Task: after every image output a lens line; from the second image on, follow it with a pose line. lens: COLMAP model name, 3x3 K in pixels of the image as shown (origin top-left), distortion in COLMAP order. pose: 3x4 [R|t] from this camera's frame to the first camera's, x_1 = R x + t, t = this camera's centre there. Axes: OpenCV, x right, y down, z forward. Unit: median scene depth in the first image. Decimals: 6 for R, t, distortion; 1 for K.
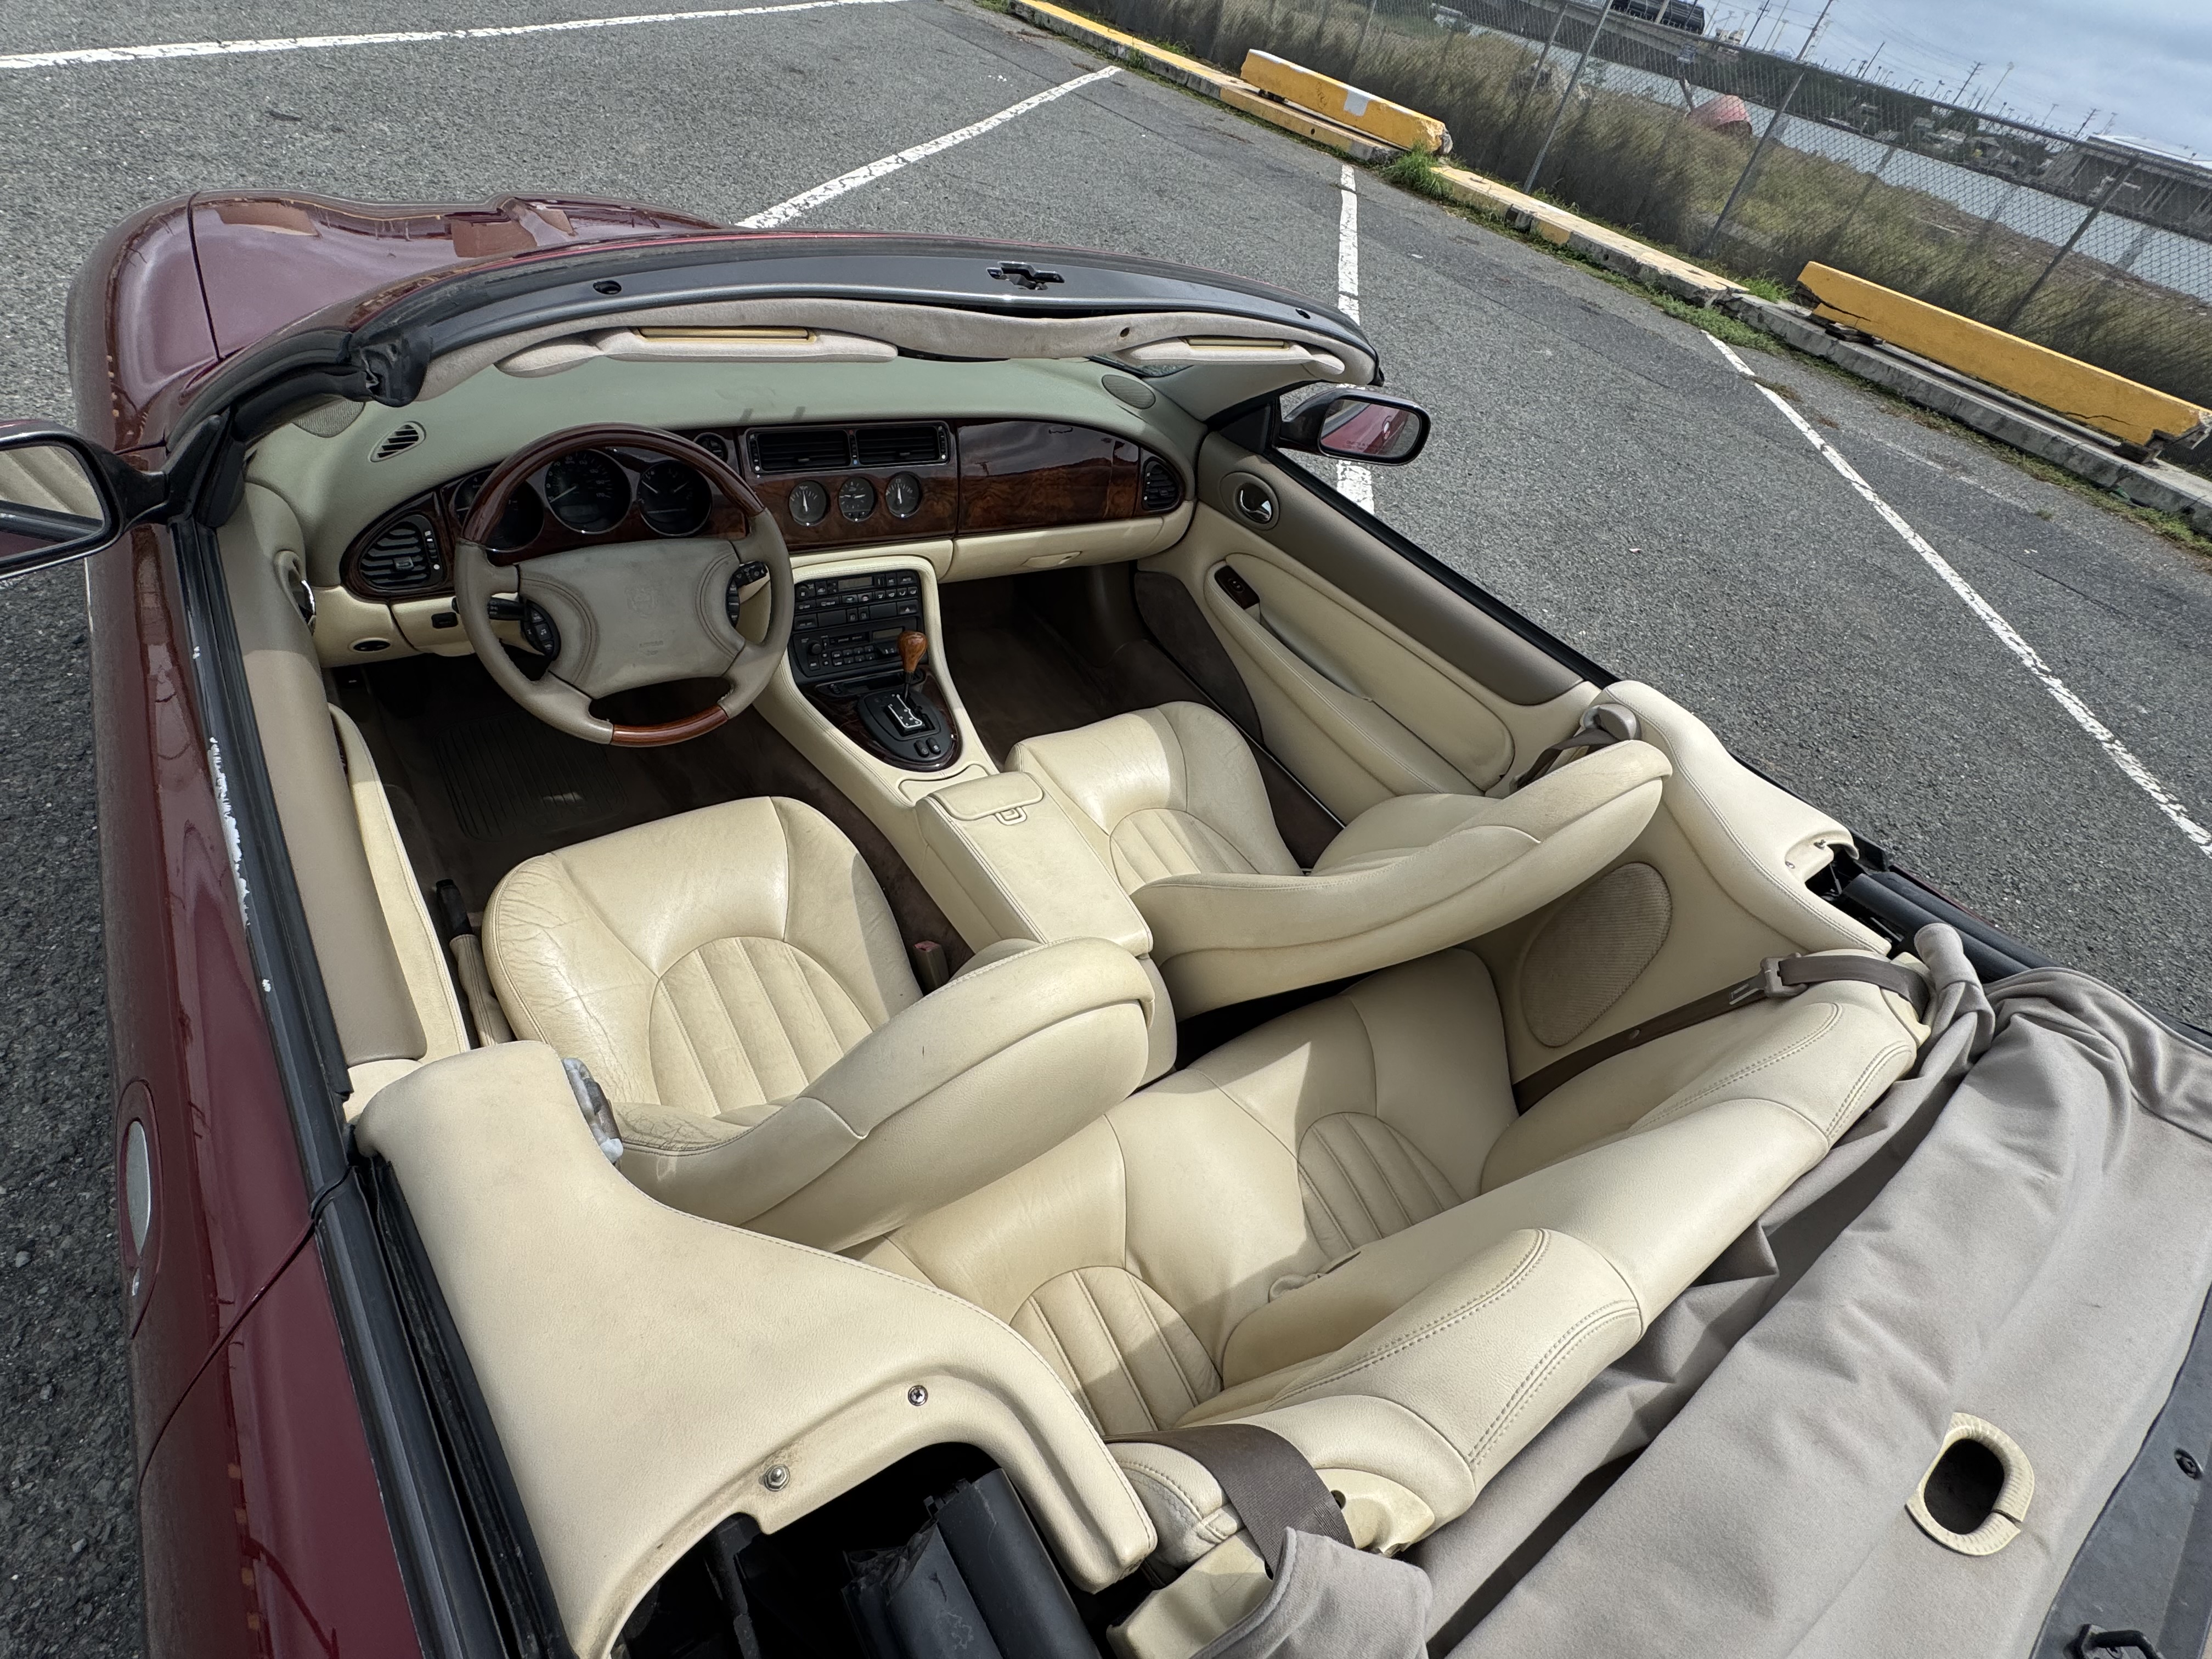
lens RADIAL K [[1041.2, 0, 1102.9], [0, 1041.2, 815.9], [0, 0, 1]] dist [-0.001219, -0.000109]
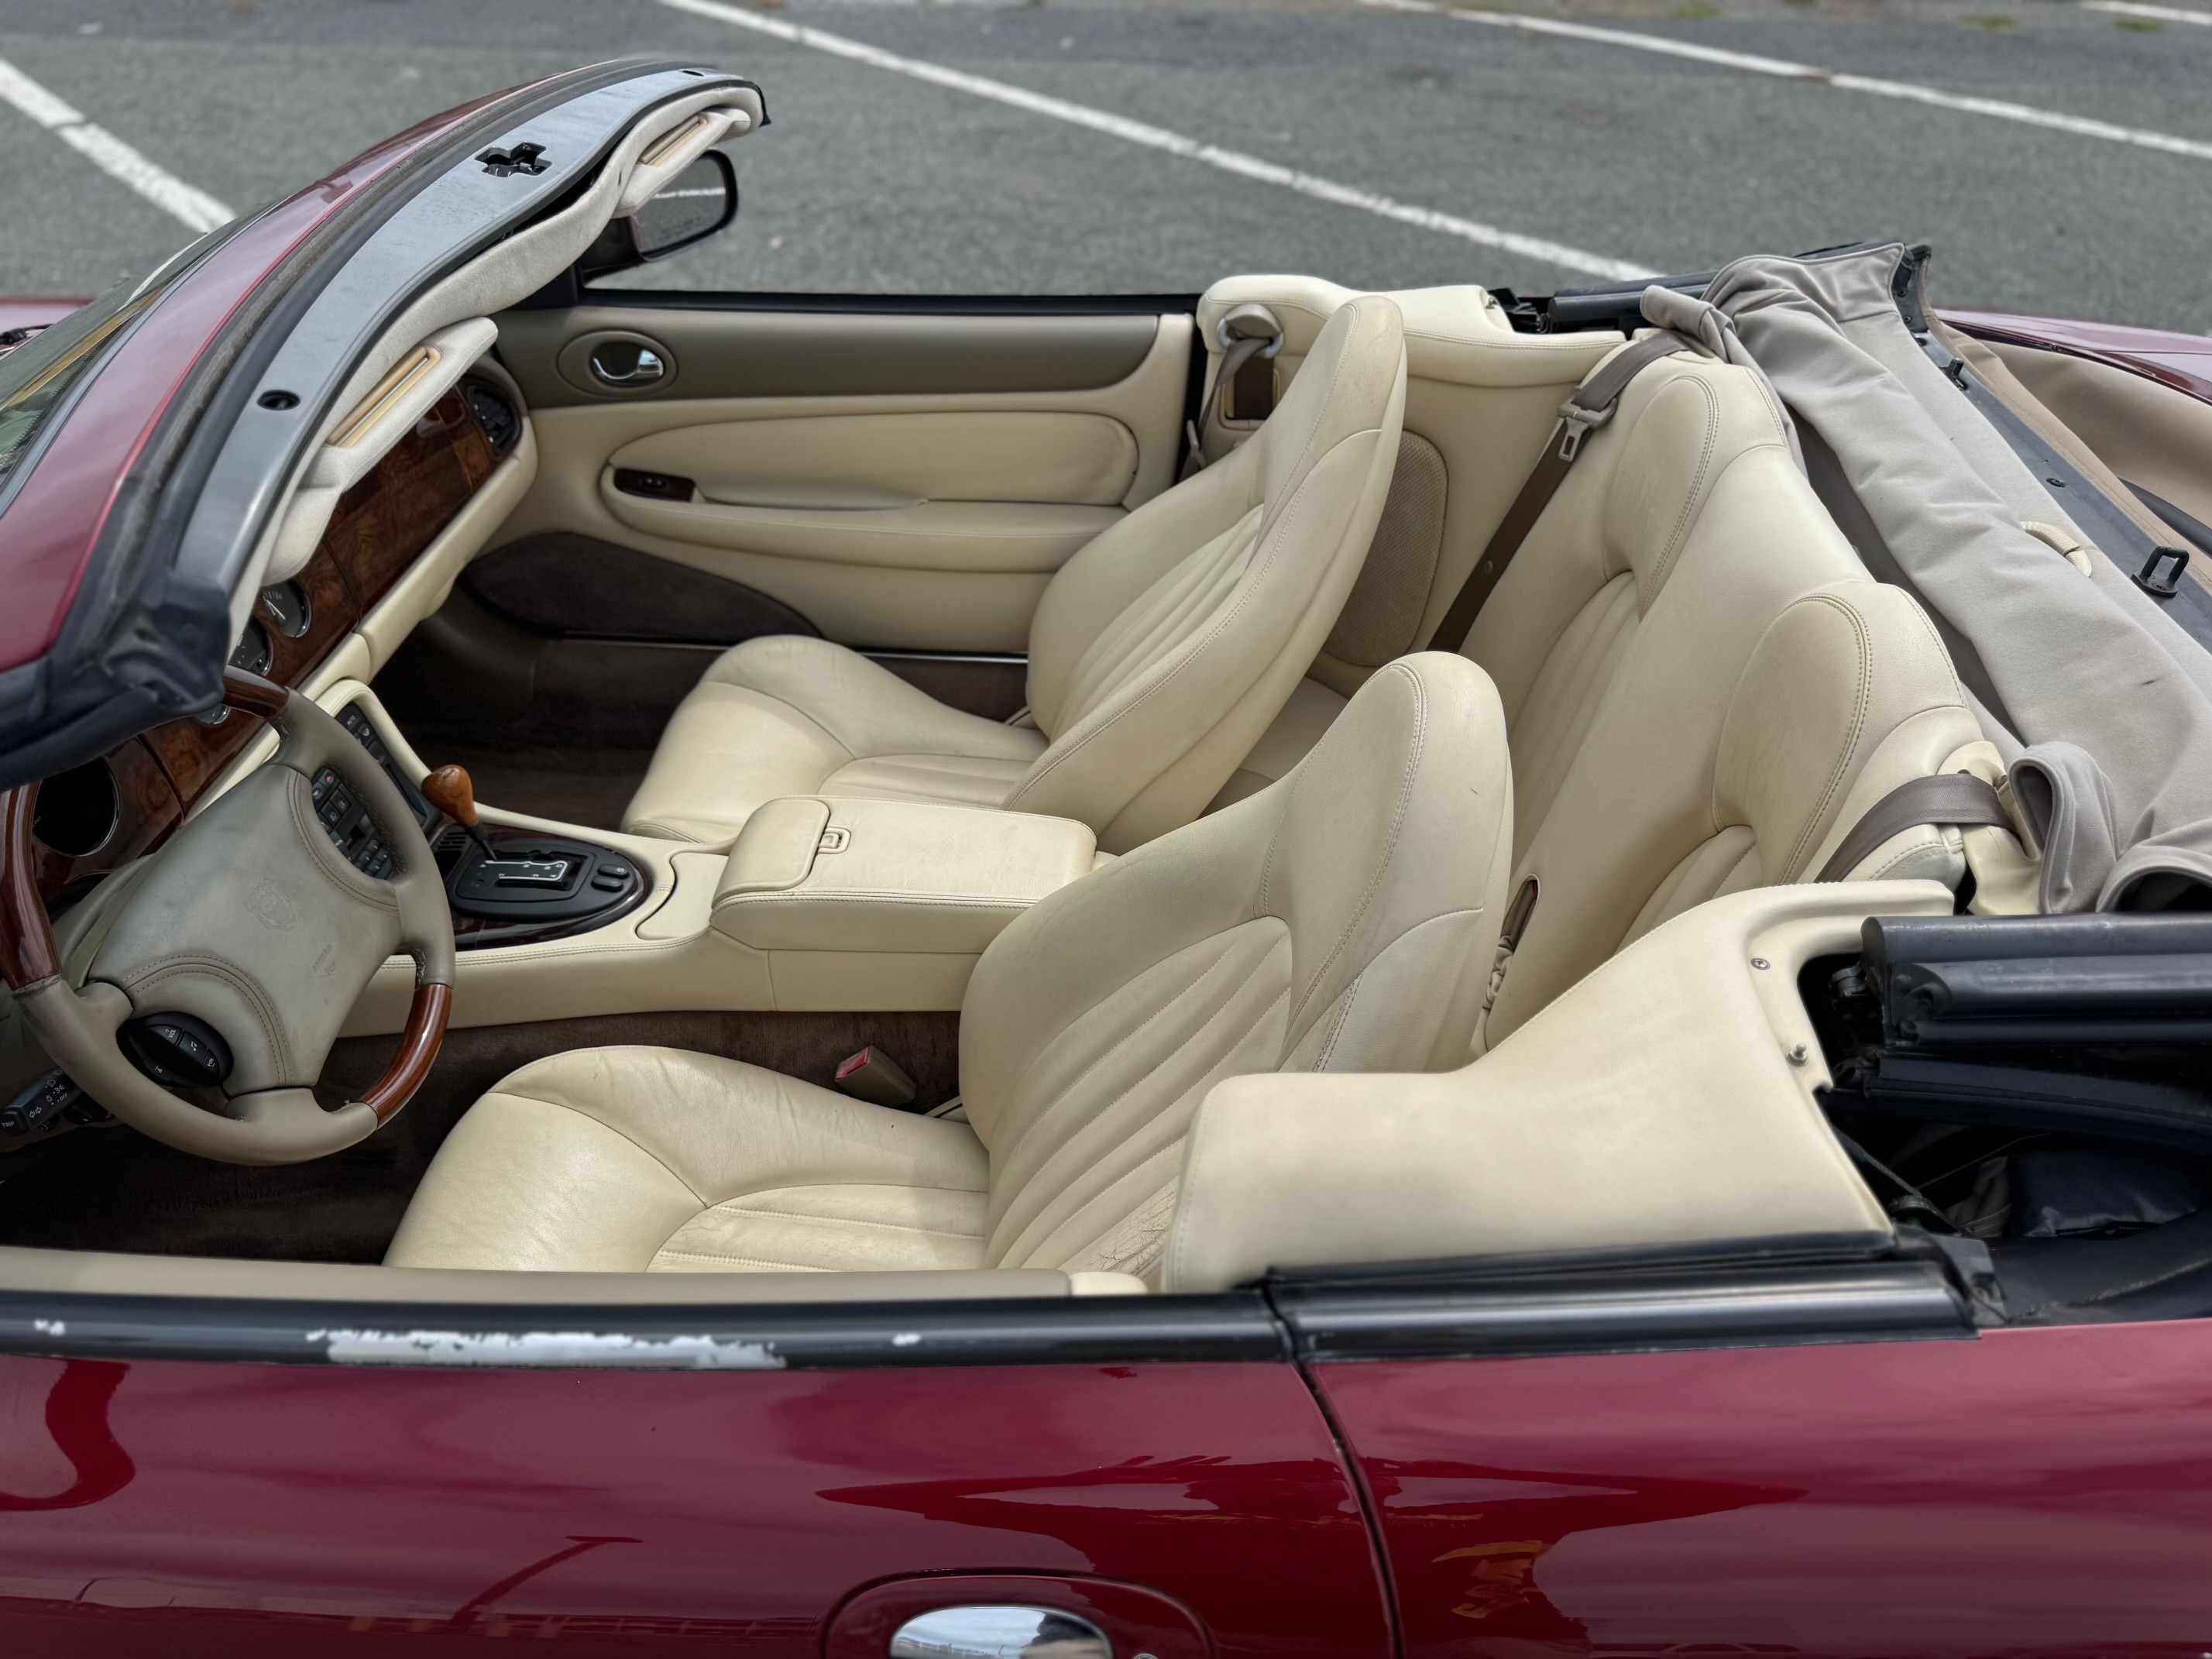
lens RADIAL K [[1606.7, 0, 1106.0], [0, 1606.7, 829.5], [0, 0, 1]] dist [-0.003084, -0.004695]
pose [[0.604336, -0.631090, 0.486316, -0.388610], [0.617930, 0.756574, 0.213912, -0.095807], [-0.502932, 0.171235, 0.847194, -0.027443]]
